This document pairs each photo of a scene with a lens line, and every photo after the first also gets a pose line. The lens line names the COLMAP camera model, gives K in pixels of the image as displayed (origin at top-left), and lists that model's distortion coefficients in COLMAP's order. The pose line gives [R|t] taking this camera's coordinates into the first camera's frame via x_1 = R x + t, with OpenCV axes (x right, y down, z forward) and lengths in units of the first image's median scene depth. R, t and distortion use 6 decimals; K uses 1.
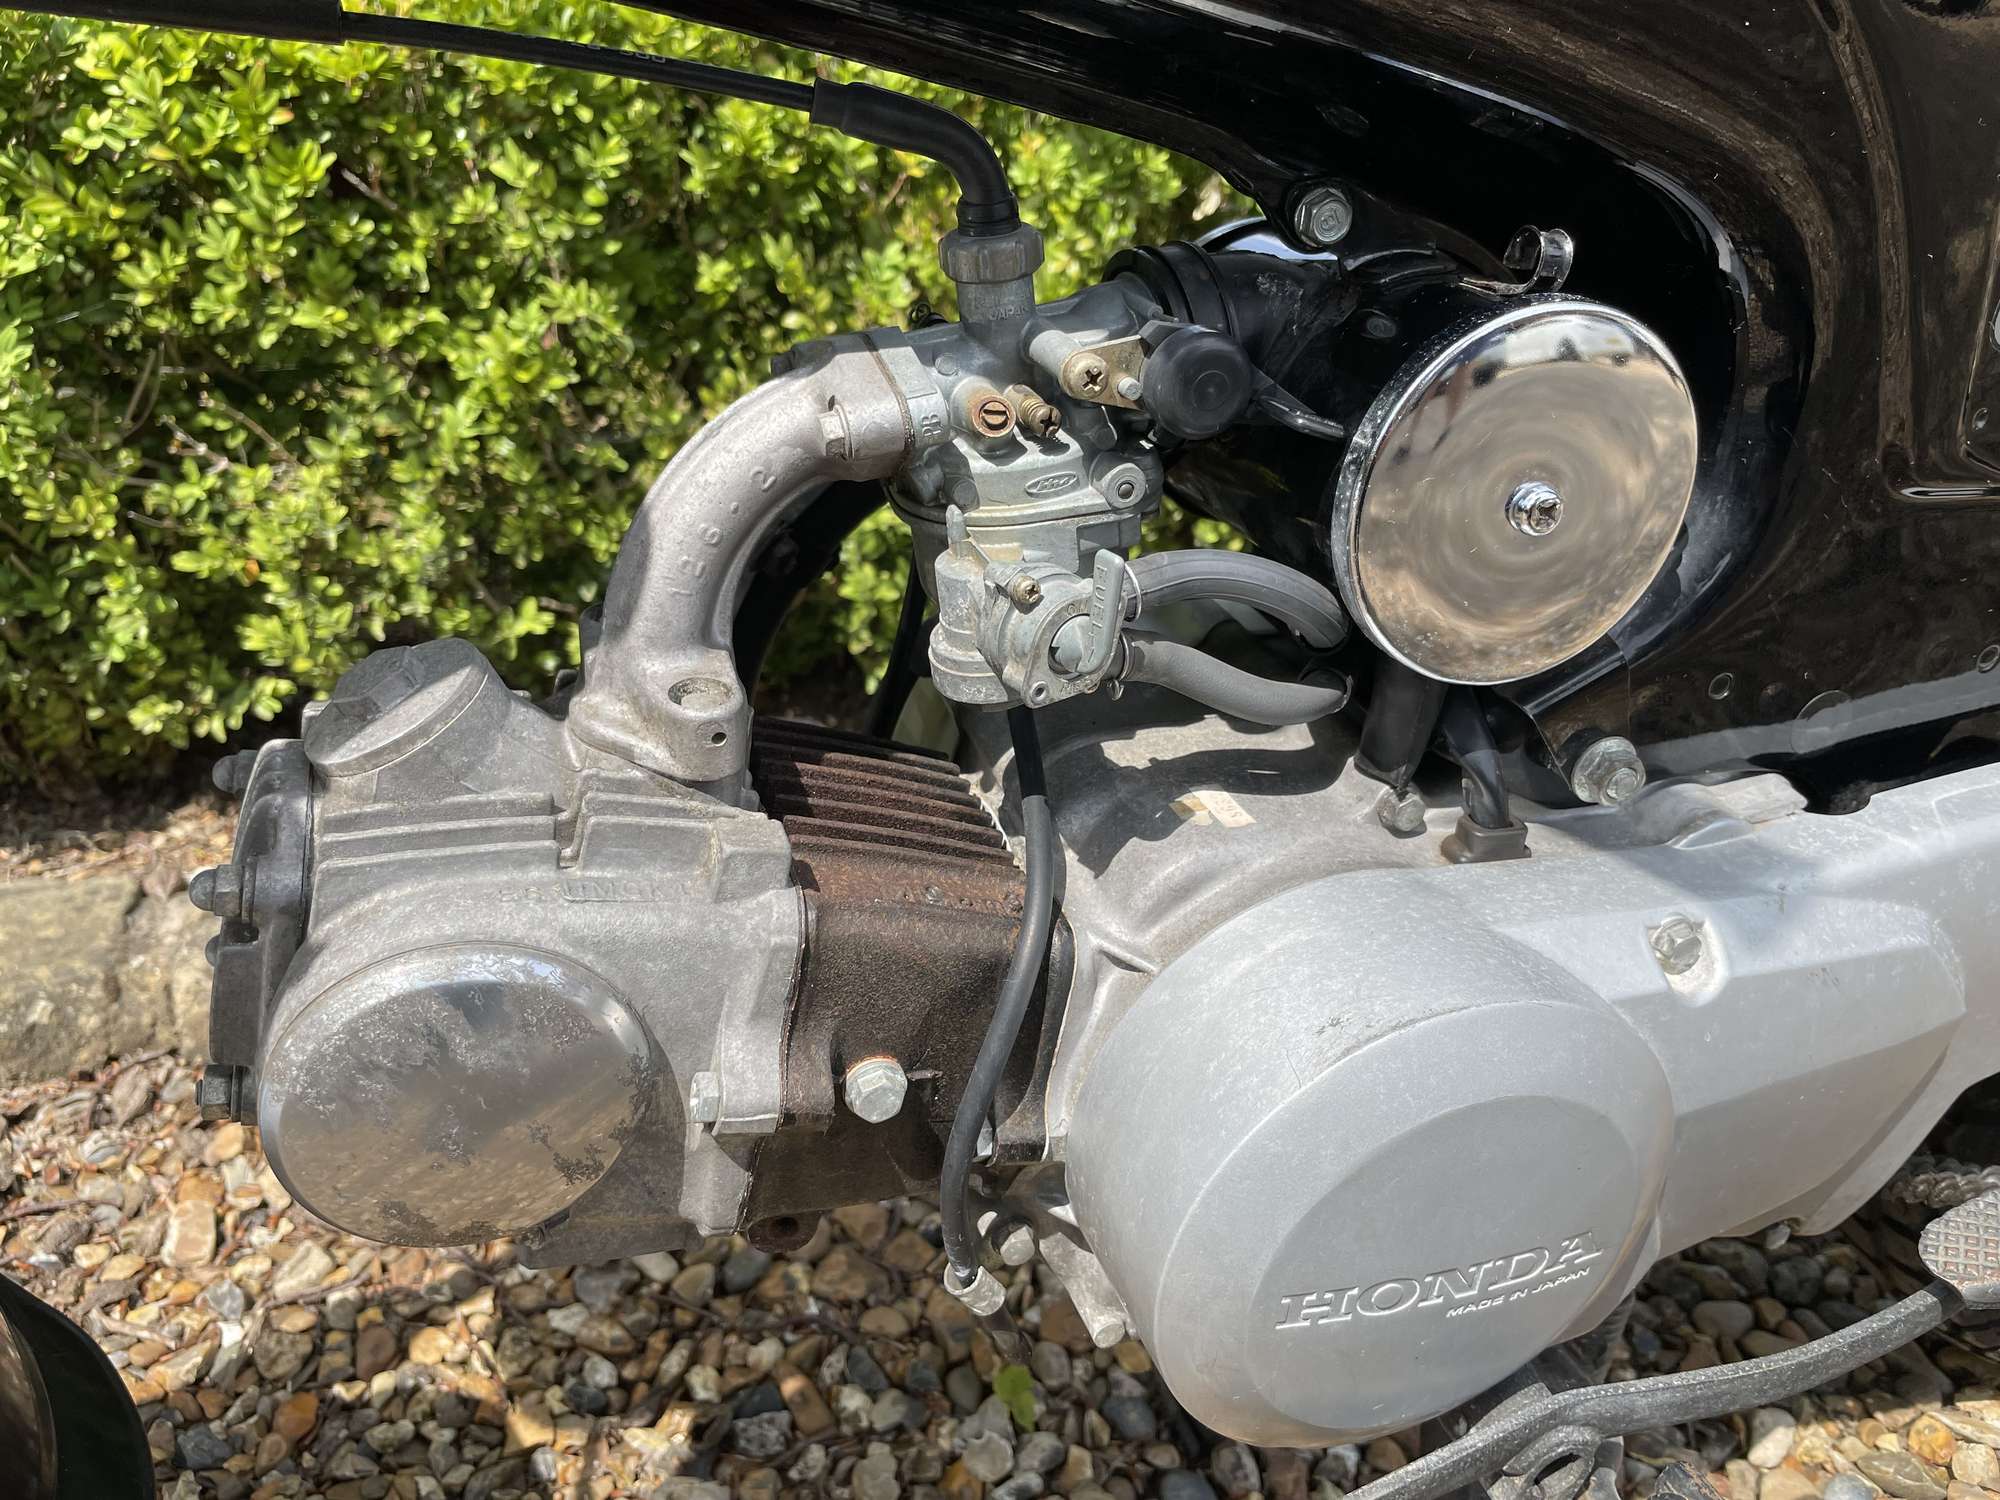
lens RADIAL K [[1546.0, 0, 1001.4], [0, 1546.0, 743.1], [0, 0, 1]] dist [0.021447, -0.044382]
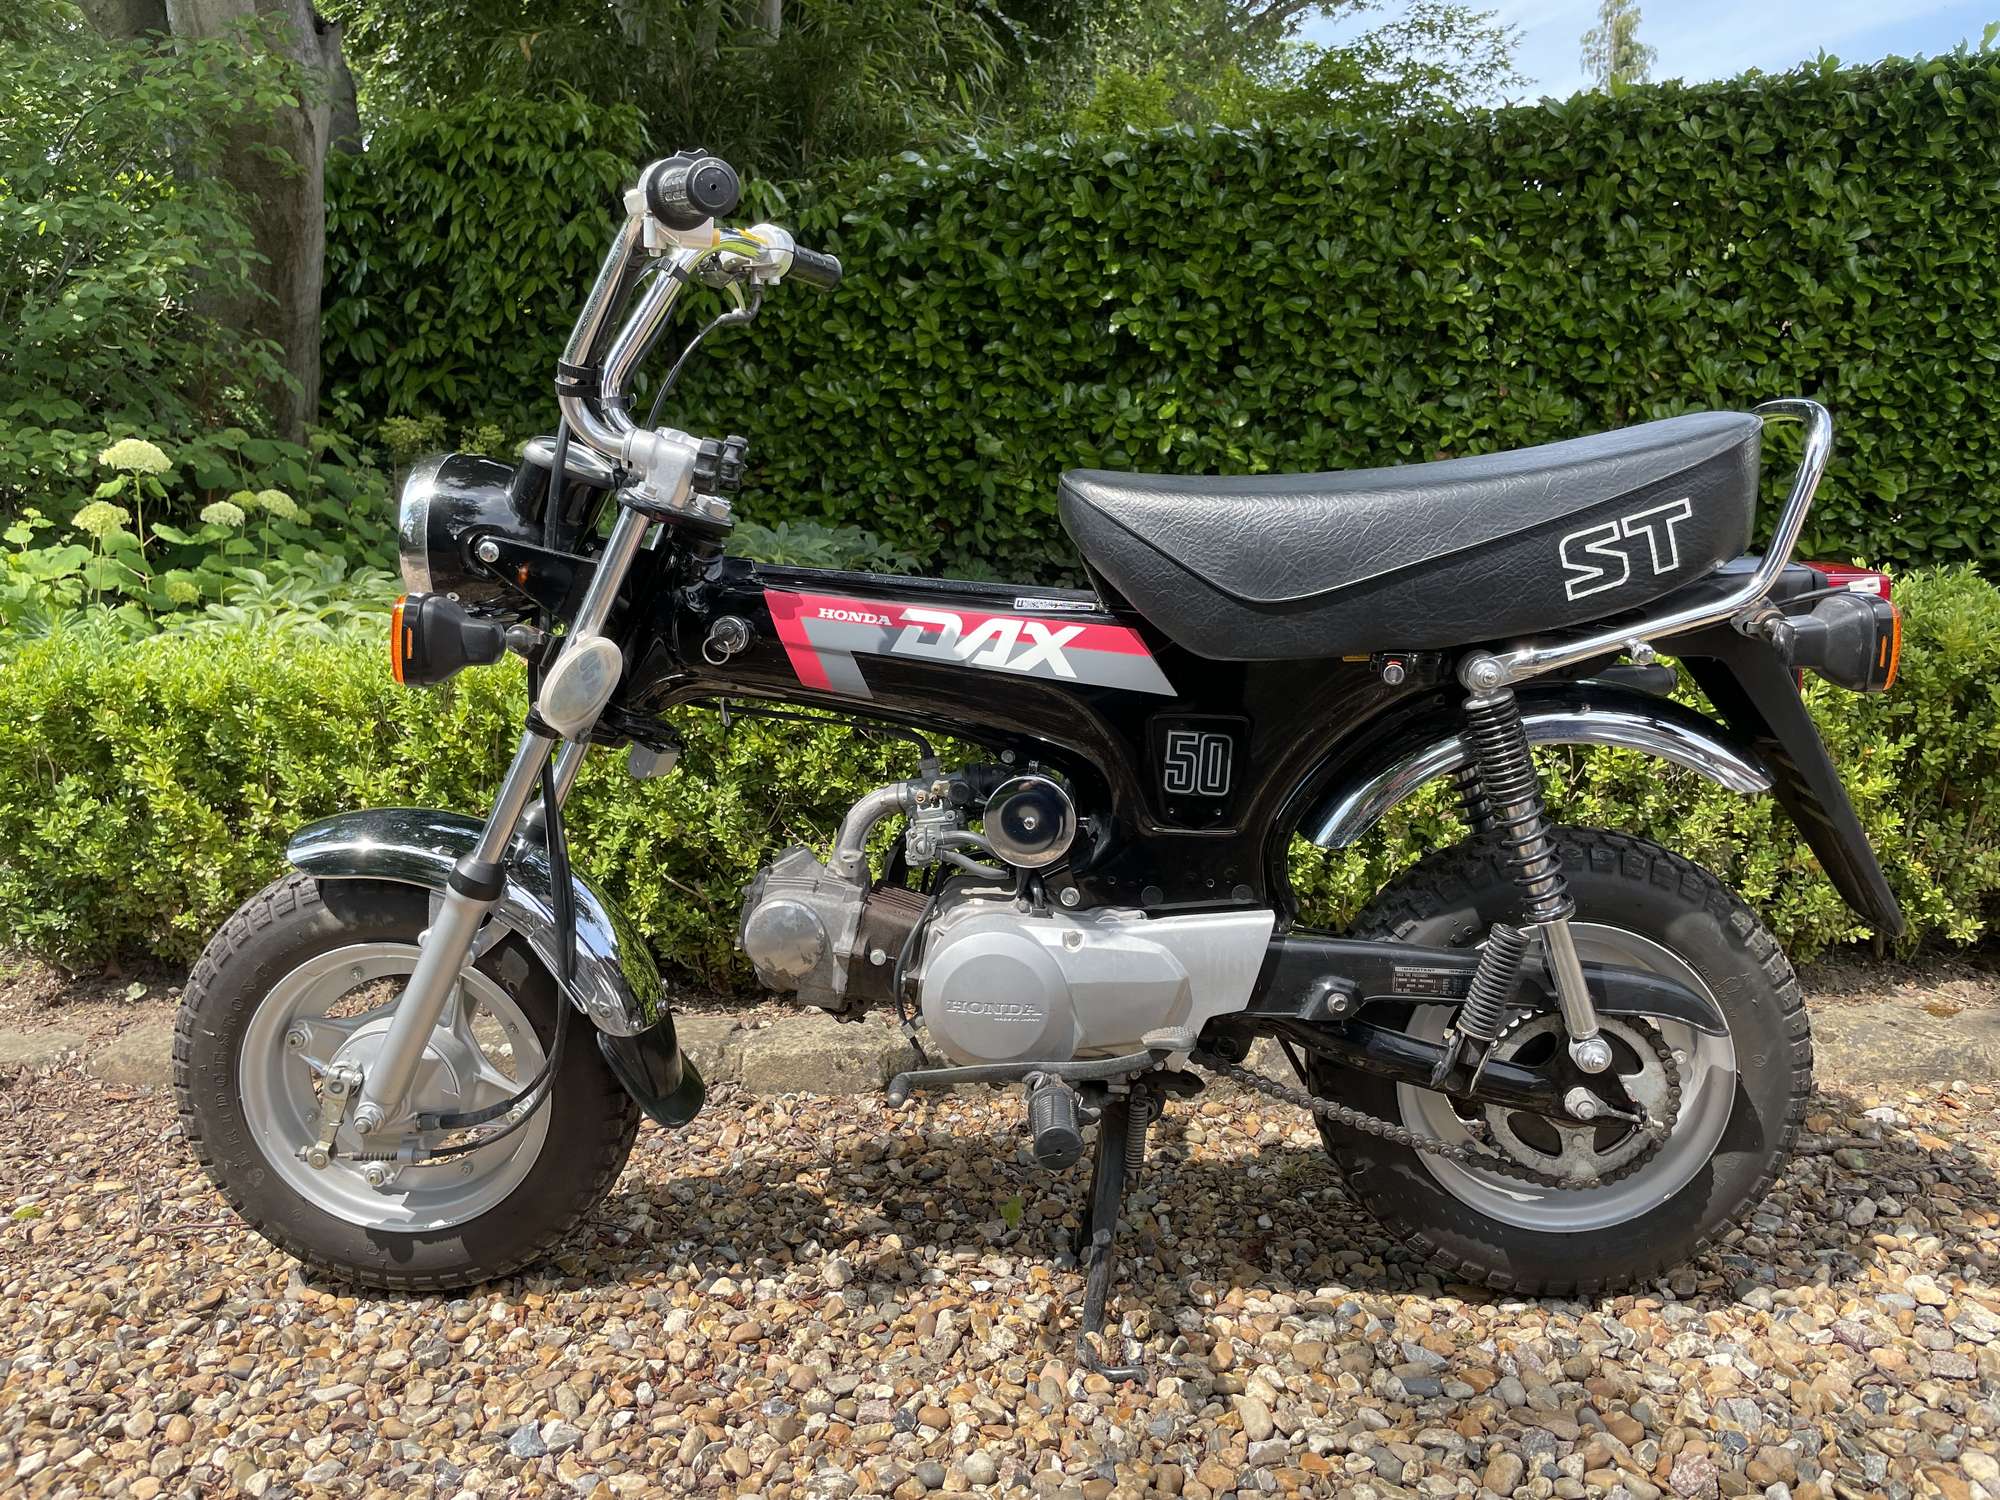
lens RADIAL K [[1546.0, 0, 997.5], [0, 1546.0, 748.9], [0, 0, 1]] dist [0.021447, -0.044382]
pose [[0.922705, 0.016752, -0.385143, 0.779230], [-0.136238, 0.948759, -0.285125, 0.361918], [0.360631, 0.315557, 0.877707, -1.160438]]
